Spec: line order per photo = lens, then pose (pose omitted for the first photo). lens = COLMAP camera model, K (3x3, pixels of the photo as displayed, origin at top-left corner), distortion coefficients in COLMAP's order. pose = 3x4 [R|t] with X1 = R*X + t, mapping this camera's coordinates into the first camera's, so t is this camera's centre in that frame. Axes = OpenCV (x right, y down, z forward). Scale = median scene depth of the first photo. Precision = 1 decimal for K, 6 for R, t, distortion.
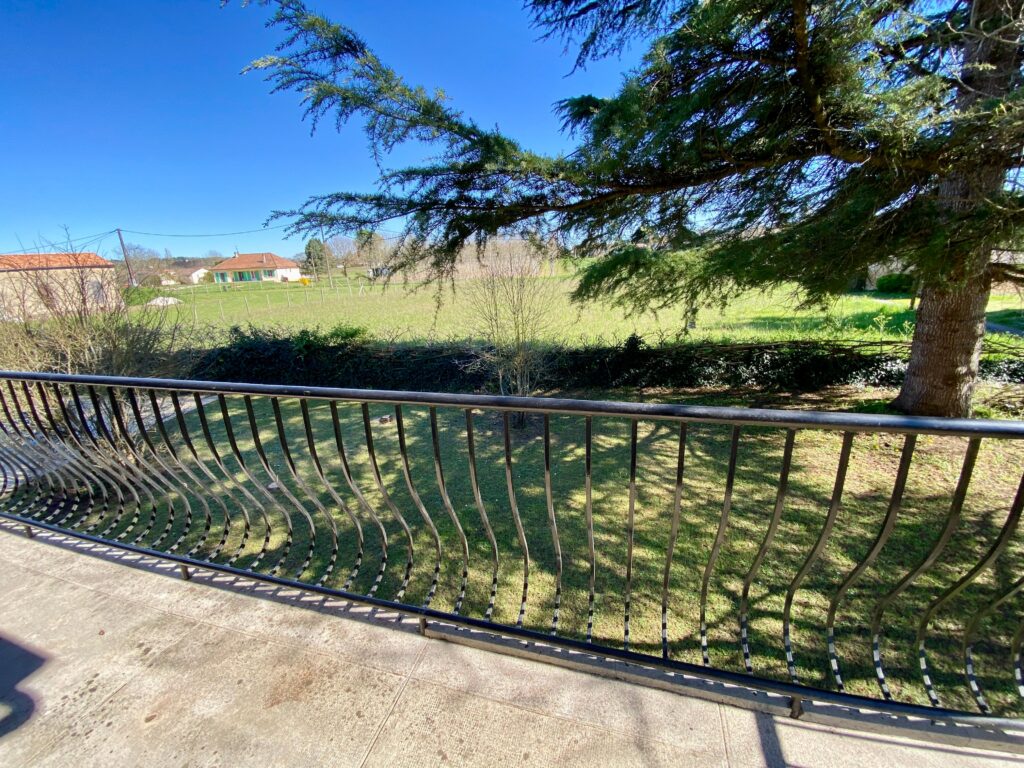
lens RADIAL K [[414.1, 0, 509.2], [0, 414.1, 386.0], [0, 0, 1]] dist [0.024154, -0.021035]
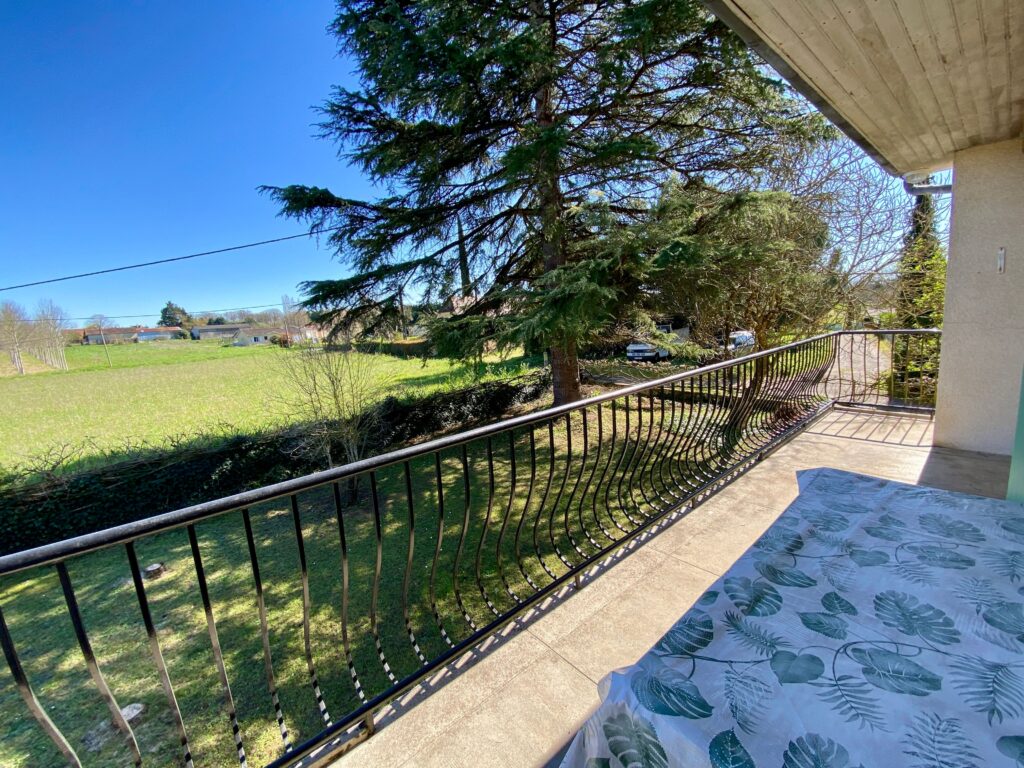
lens RADIAL K [[414.1, 0, 509.2], [0, 414.1, 386.0], [0, 0, 1]] dist [0.024154, -0.021035]
pose [[0.549331, -0.127407, 0.825835, -0.724459], [0.282678, 0.958373, -0.040178, -0.023005], [-0.786339, 0.255516, 0.562479, 0.183711]]
